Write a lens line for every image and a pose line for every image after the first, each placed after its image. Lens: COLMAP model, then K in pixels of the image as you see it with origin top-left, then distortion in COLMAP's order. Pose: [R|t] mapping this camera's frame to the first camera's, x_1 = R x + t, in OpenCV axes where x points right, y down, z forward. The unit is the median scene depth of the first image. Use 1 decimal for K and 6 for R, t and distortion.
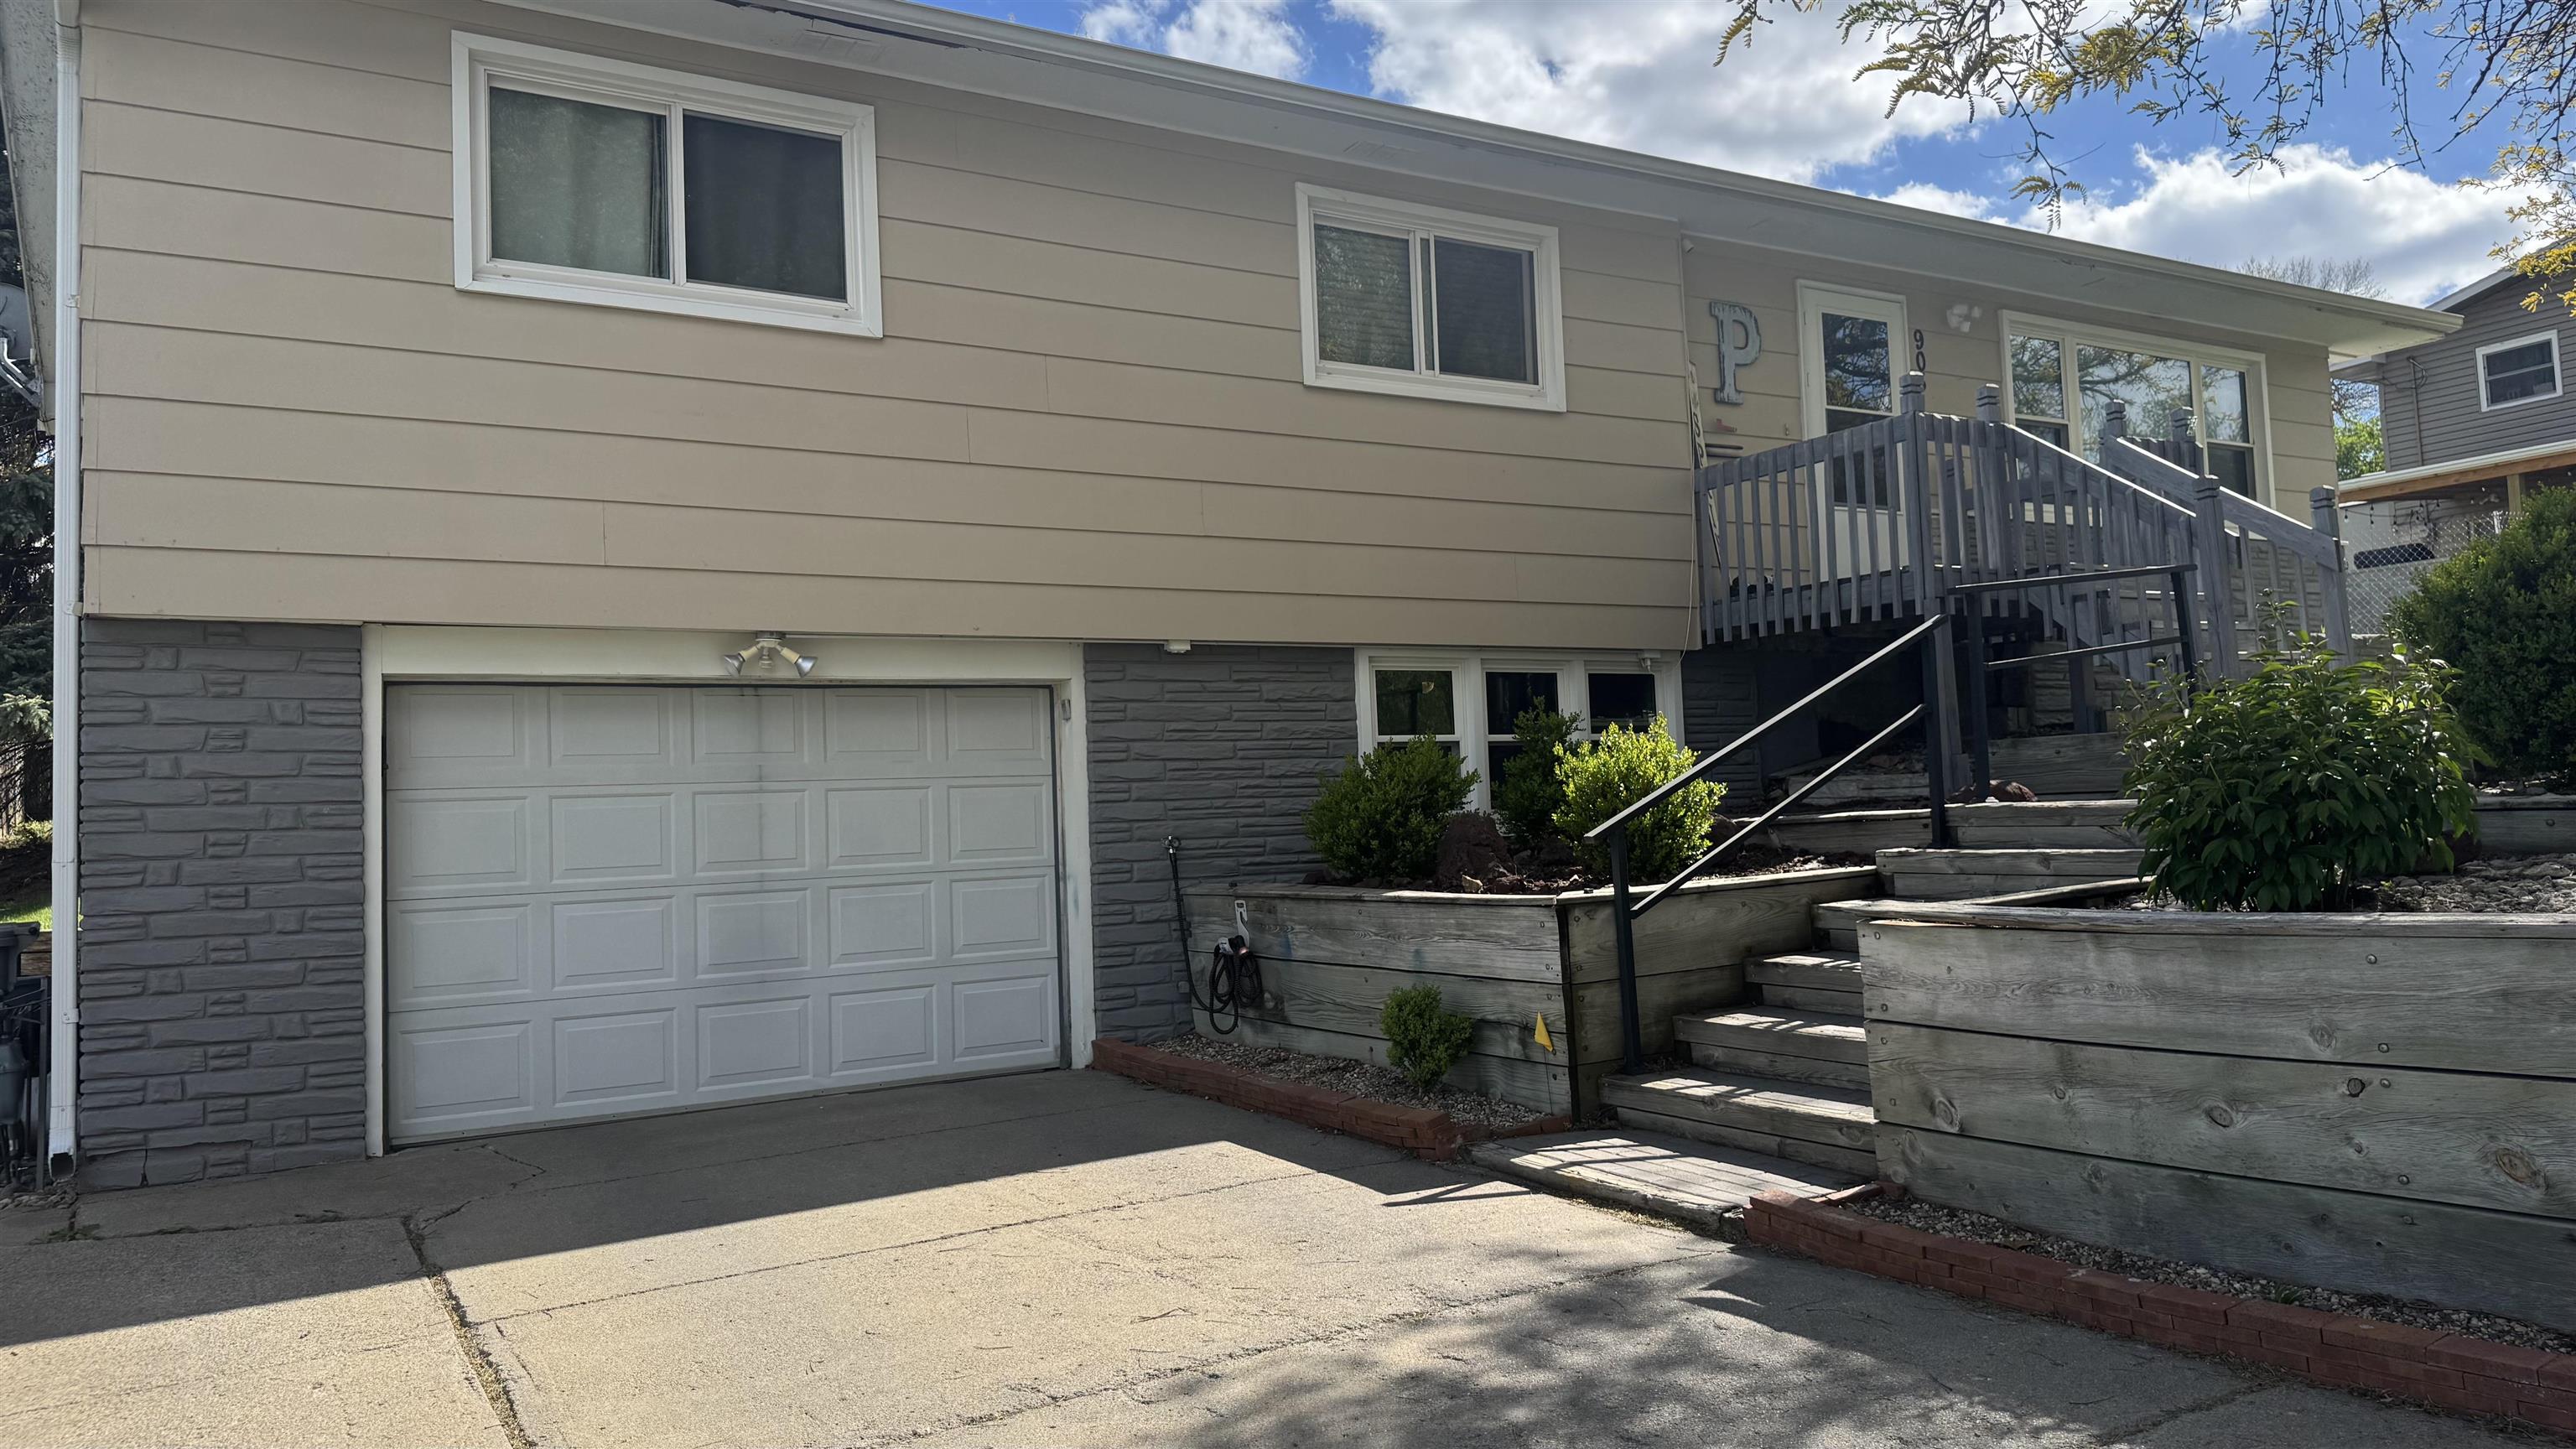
lens RADIAL K [[1813.2, 0, 1288.0], [0, 1813.2, 724.5], [0, 0, 1]] dist [0.125803, -0.213374]
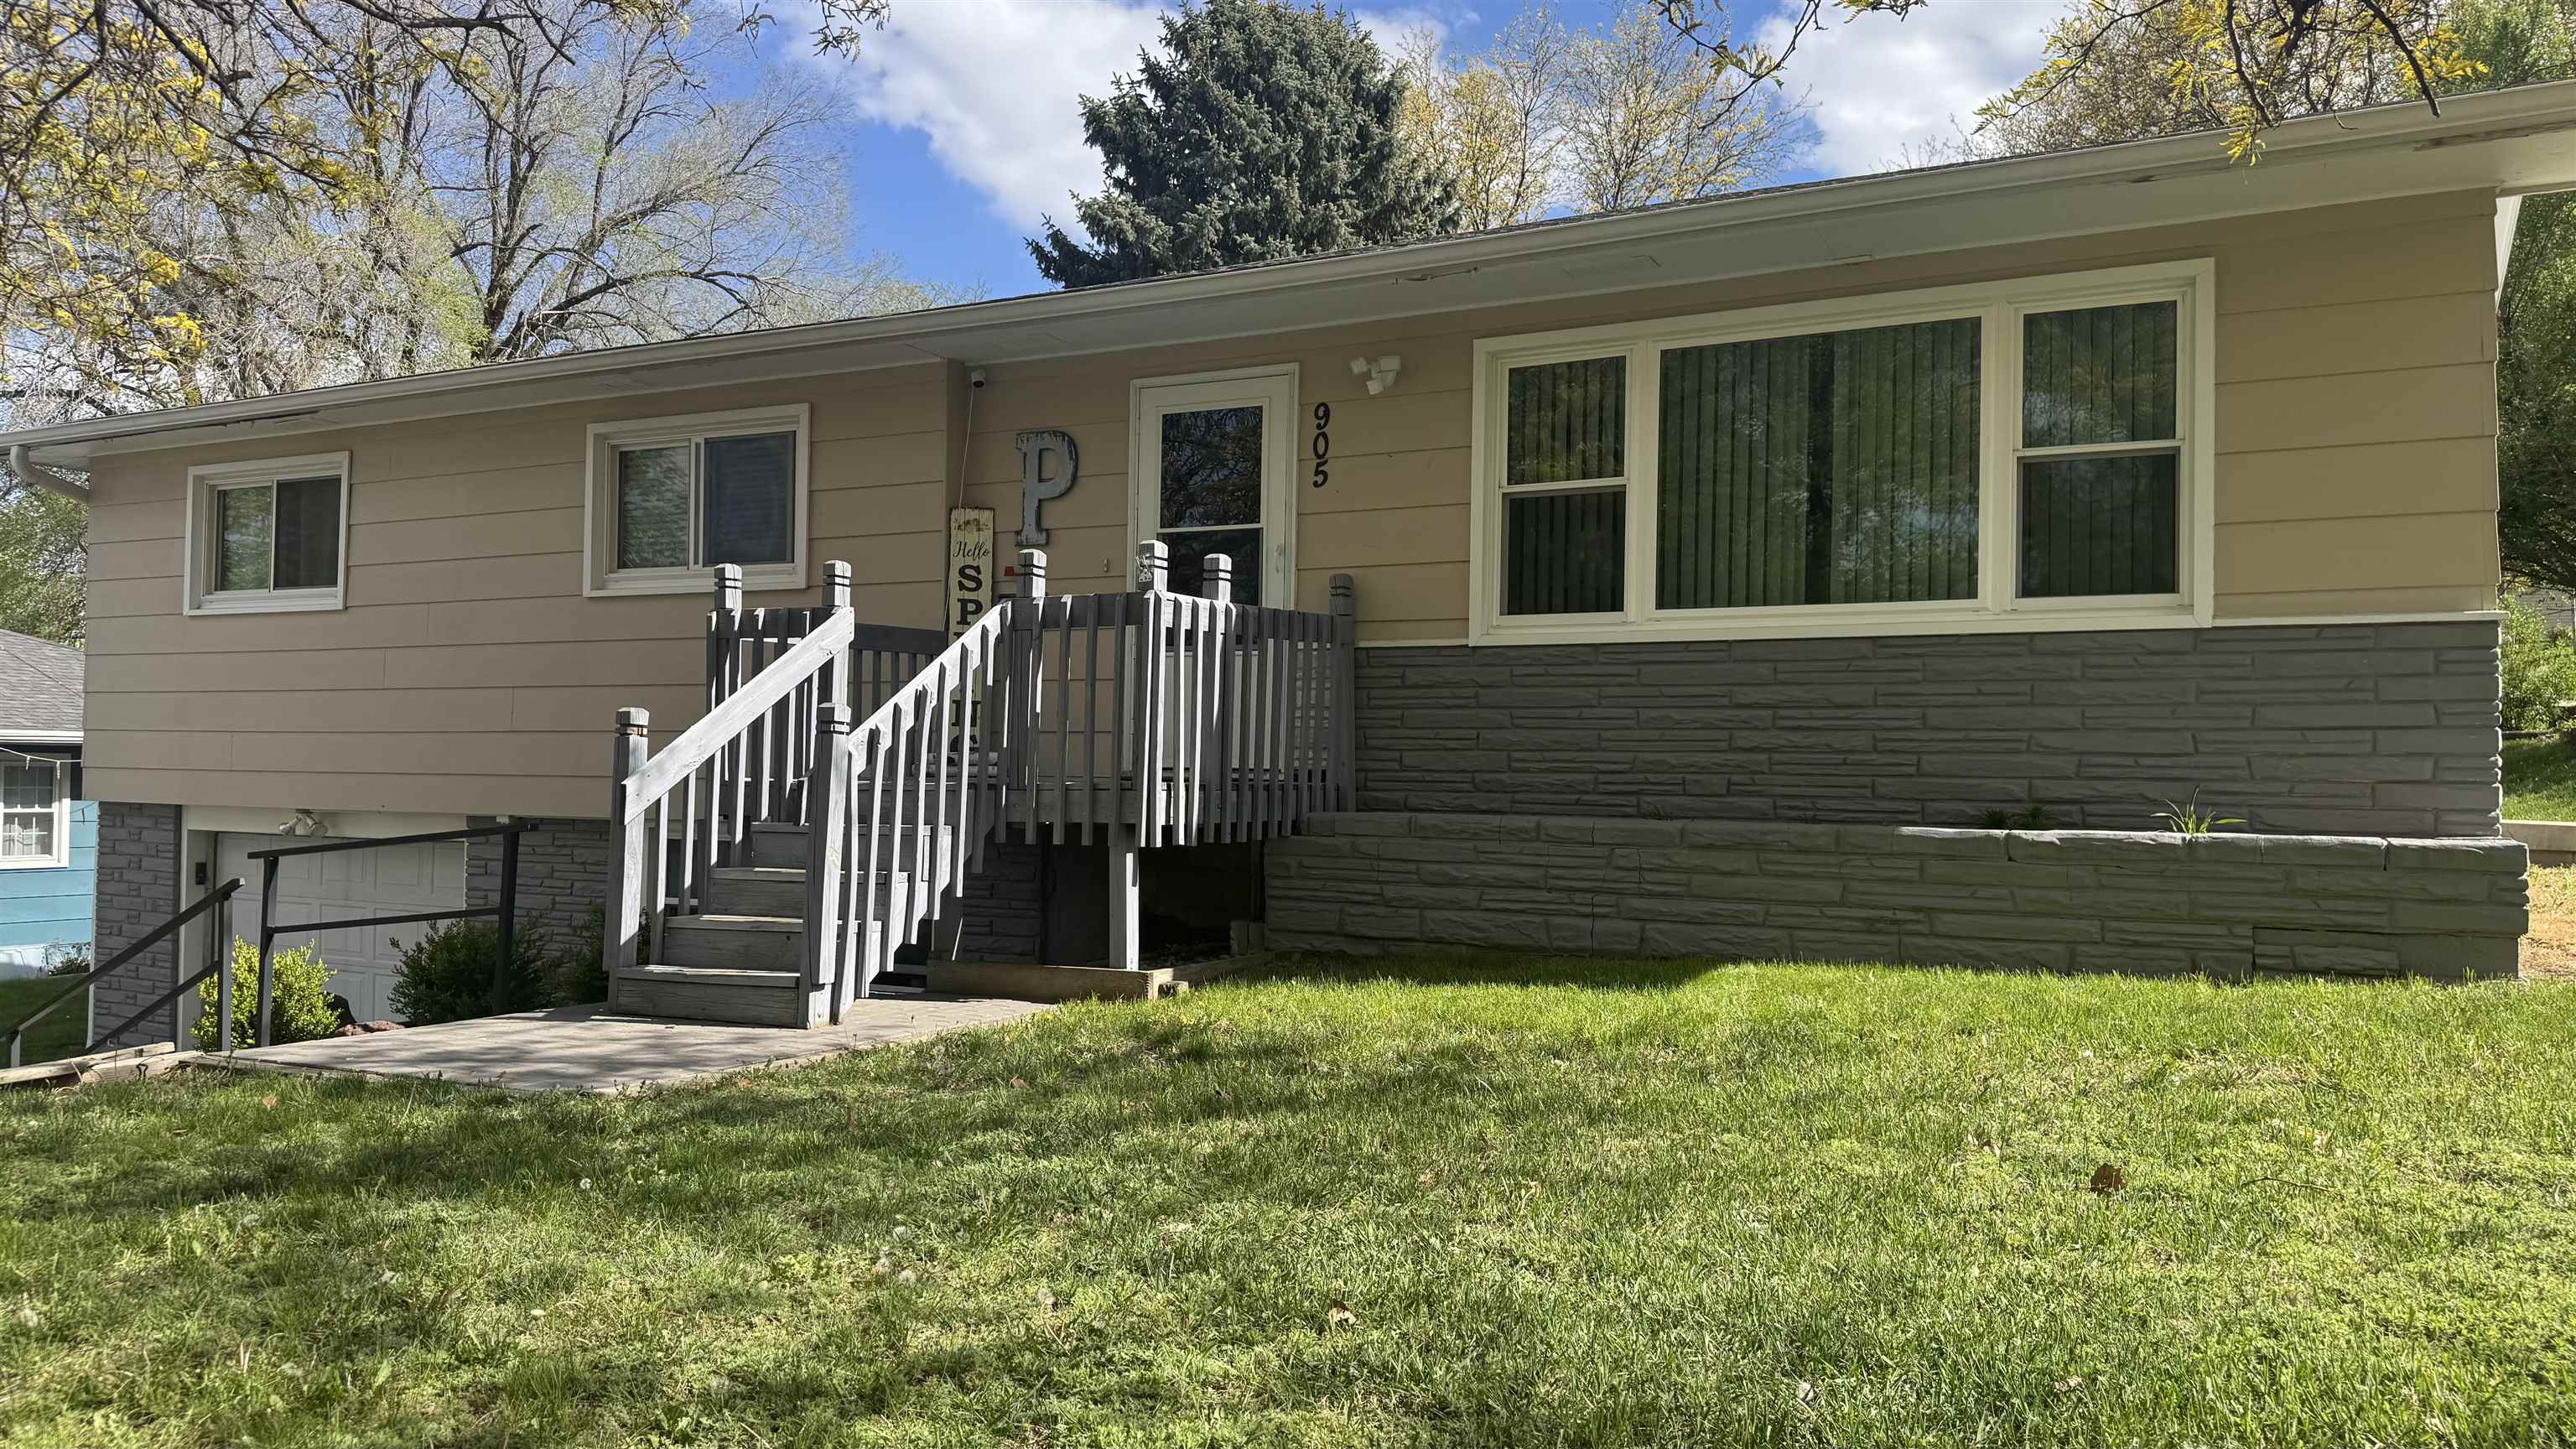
lens RADIAL K [[1813.2, 0, 1288.0], [0, 1813.2, 724.5], [0, 0, 1]] dist [0.125803, -0.213374]
pose [[0.507434, 0.022985, -0.861384, 1.359594], [0.012093, 0.999356, 0.033790, -0.150216], [0.861605, -0.027563, 0.506830, 0.844760]]
